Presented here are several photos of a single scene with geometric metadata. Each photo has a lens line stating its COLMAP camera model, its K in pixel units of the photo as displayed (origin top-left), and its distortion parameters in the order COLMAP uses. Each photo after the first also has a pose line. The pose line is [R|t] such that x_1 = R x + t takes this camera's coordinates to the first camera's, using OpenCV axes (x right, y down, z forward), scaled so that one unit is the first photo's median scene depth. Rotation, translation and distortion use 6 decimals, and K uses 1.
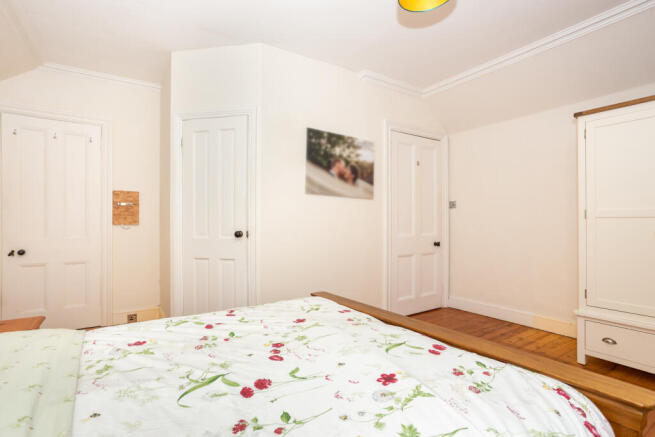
lens RADIAL K [[315.7, 0, 324.7], [0, 315.7, 218.2], [0, 0, 1]] dist [-0.001268, 0.000668]
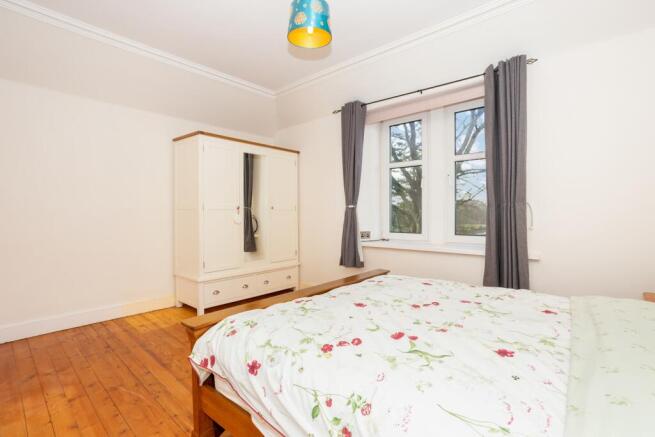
lens RADIAL K [[315.7, 0, 324.7], [0, 315.7, 218.2], [0, 0, 1]] dist [-0.001268, 0.000668]
pose [[-0.244317, -0.013679, 0.969599, -0.511211], [-0.006955, 0.999899, 0.012354, 0.012066], [-0.969671, -0.003725, -0.244387, 0.659115]]
